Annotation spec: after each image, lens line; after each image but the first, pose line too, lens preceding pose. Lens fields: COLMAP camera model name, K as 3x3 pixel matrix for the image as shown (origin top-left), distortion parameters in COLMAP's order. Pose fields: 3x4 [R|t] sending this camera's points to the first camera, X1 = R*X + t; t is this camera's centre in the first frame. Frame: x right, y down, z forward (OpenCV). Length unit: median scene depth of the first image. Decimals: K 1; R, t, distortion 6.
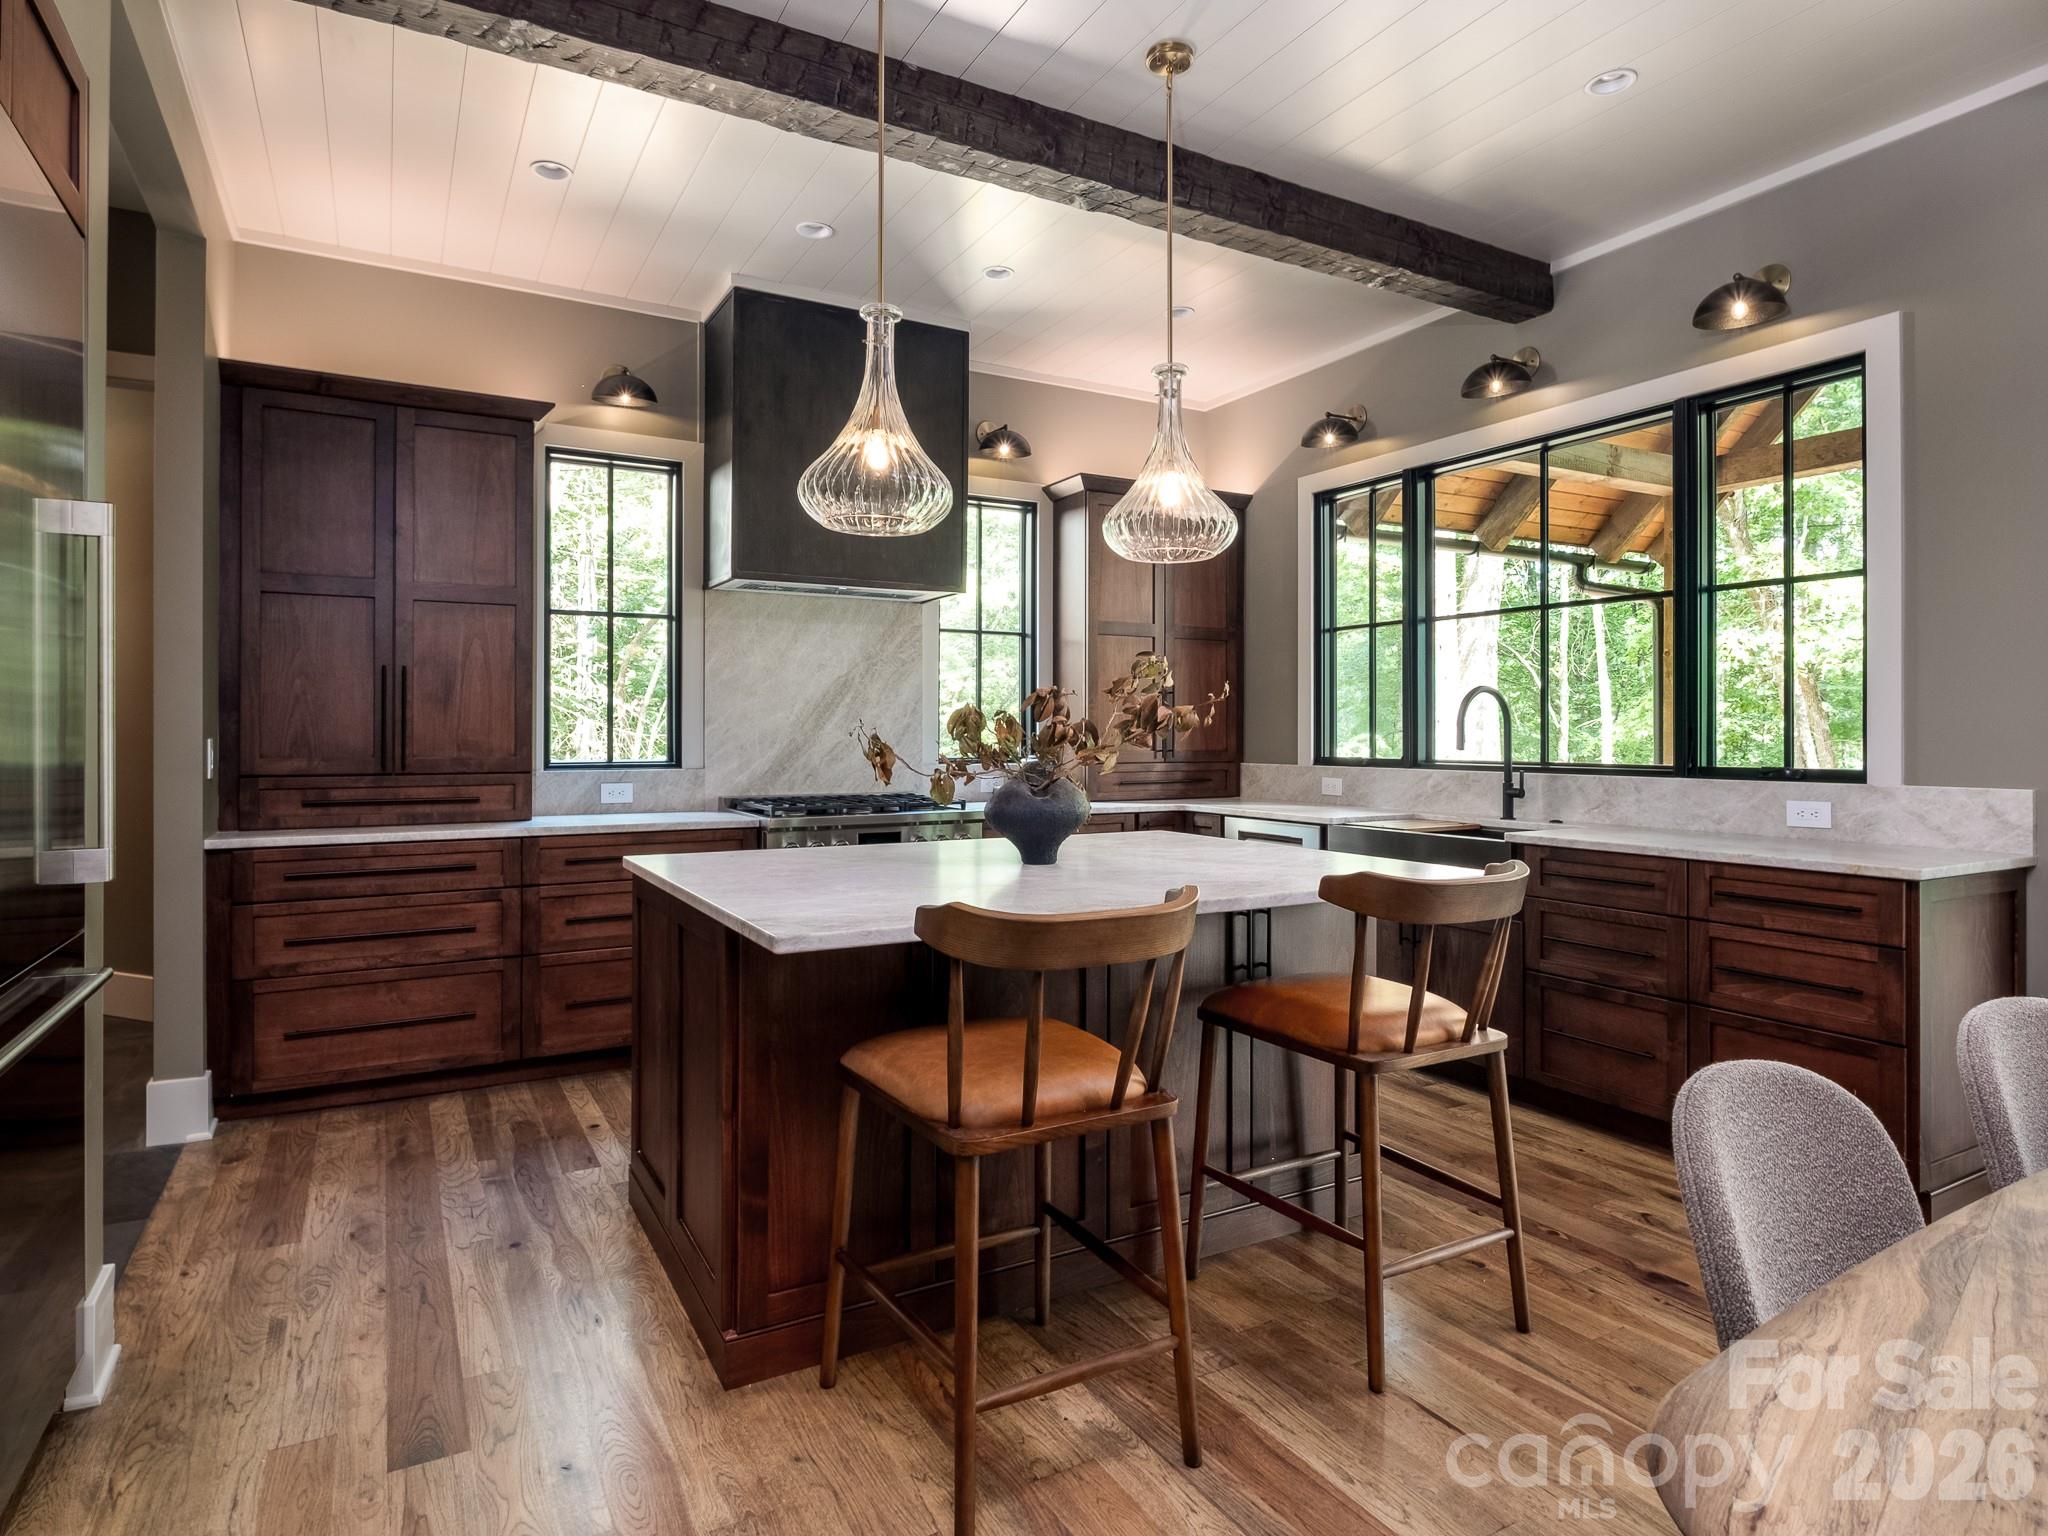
lens RADIAL K [[1115.8, 0, 1024.0], [0, 1115.8, 768.0], [0, 0, 1]] dist [-0.000078, 0.001087]
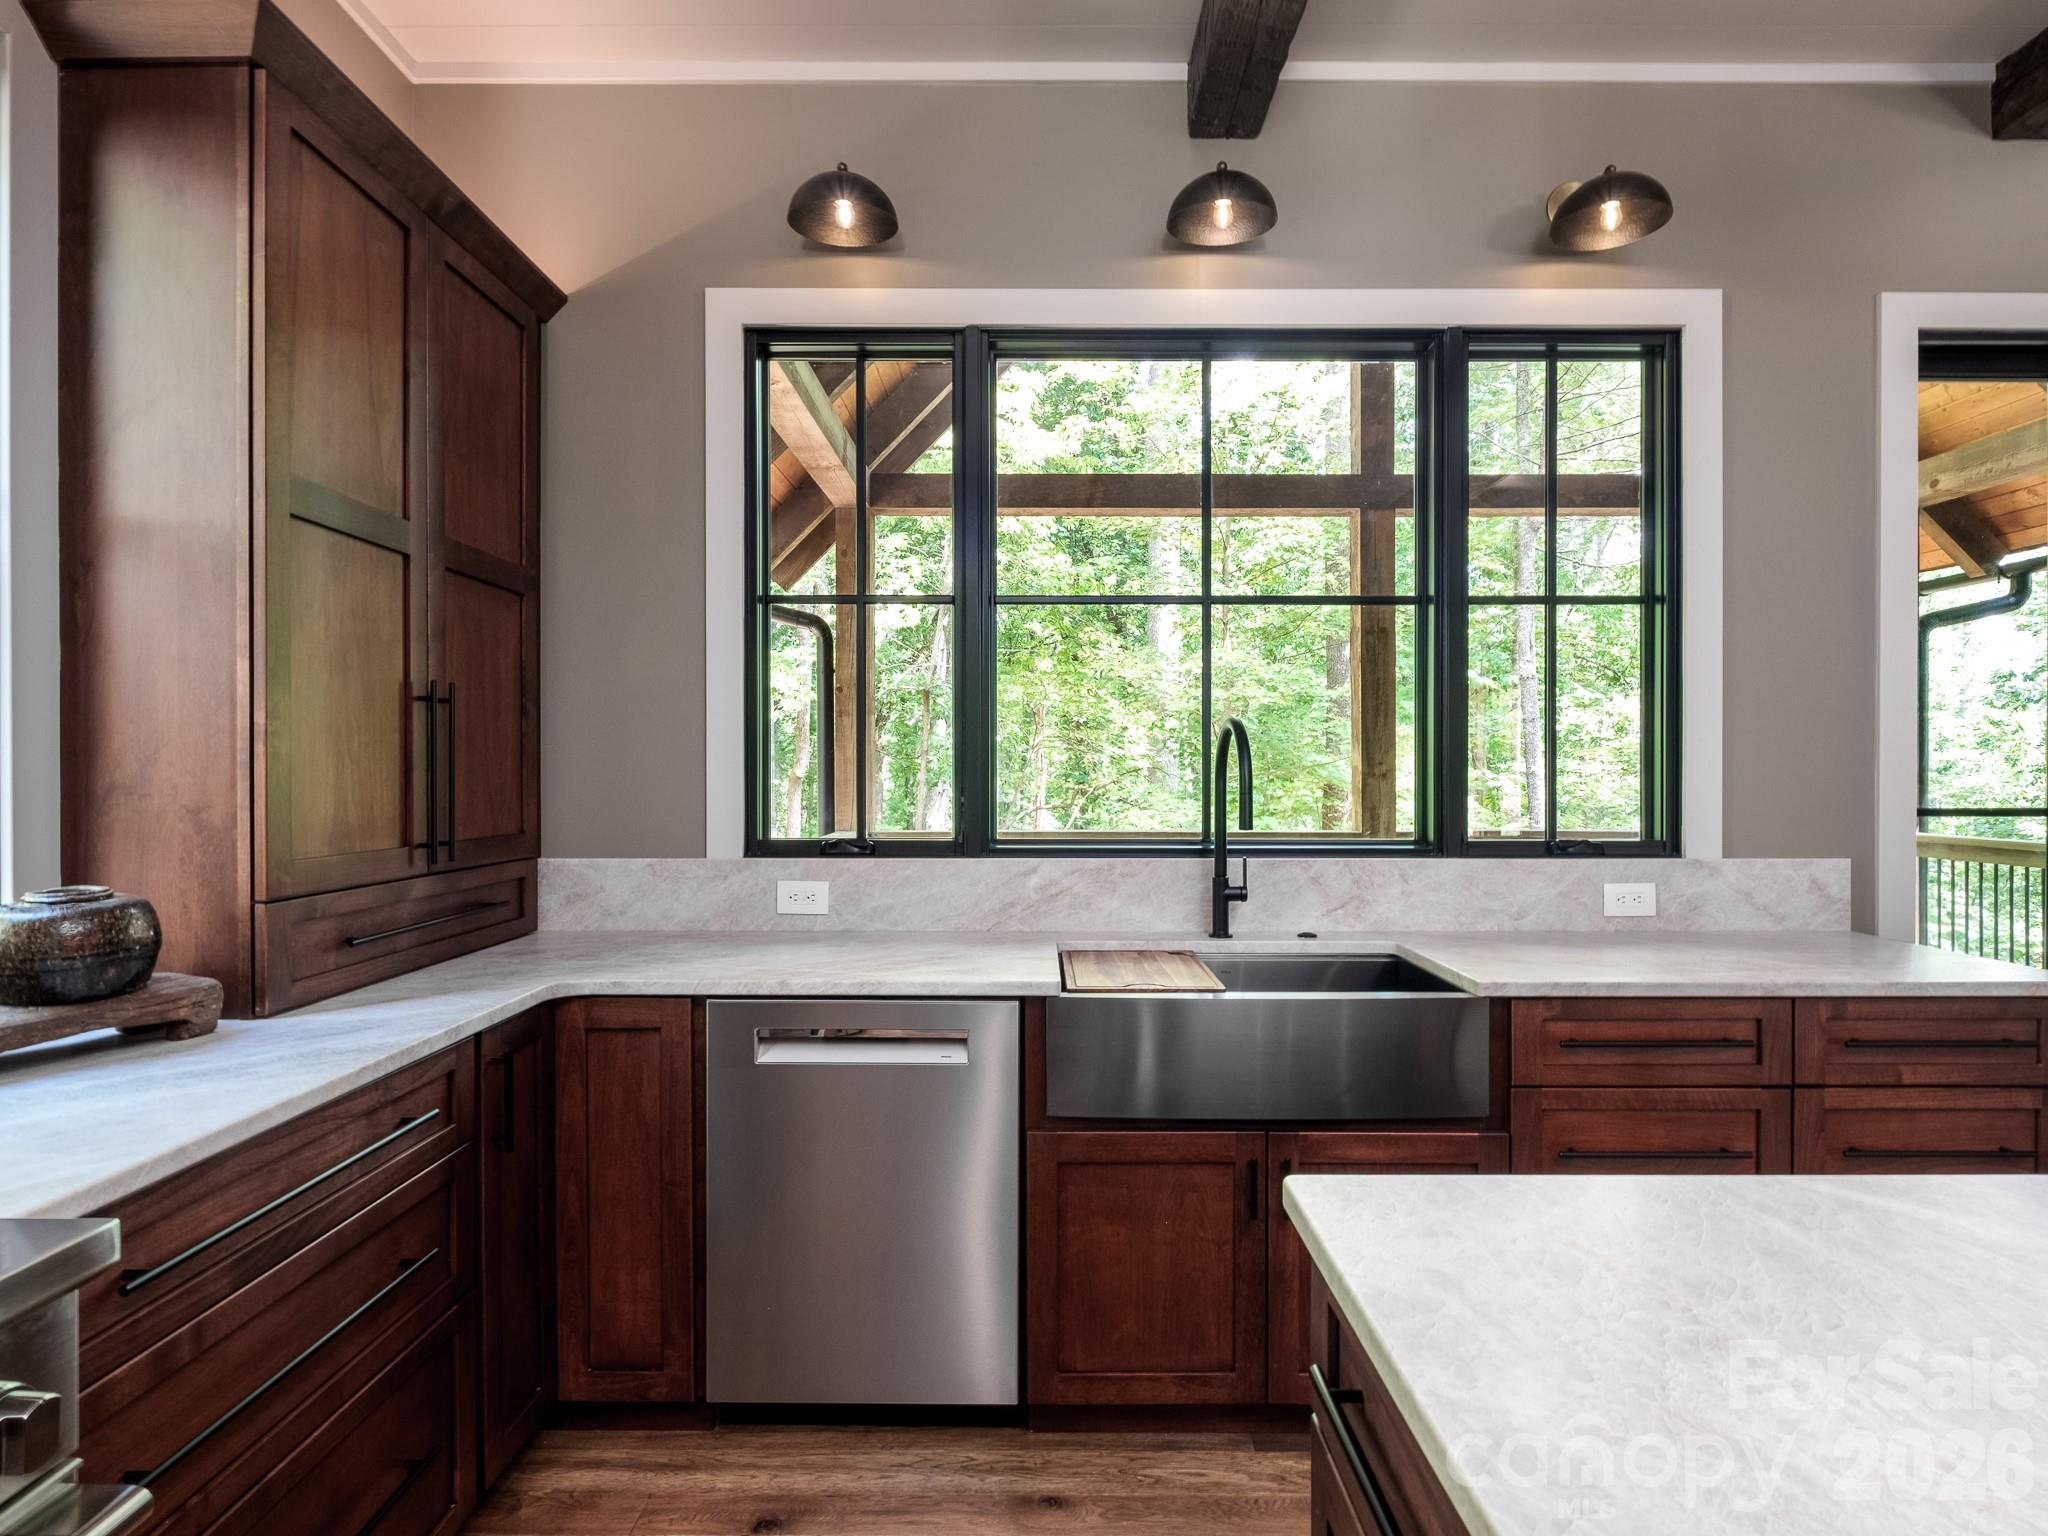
lens RADIAL K [[1115.8, 0, 1024.0], [0, 1115.8, 768.0], [0, 0, 1]] dist [-0.000078, 0.001087]
pose [[0.487340, -0.002332, 0.873209, -0.149068], [0.024930, 0.999626, -0.011244, -0.042240], [-0.872856, 0.027248, 0.487216, 0.794194]]
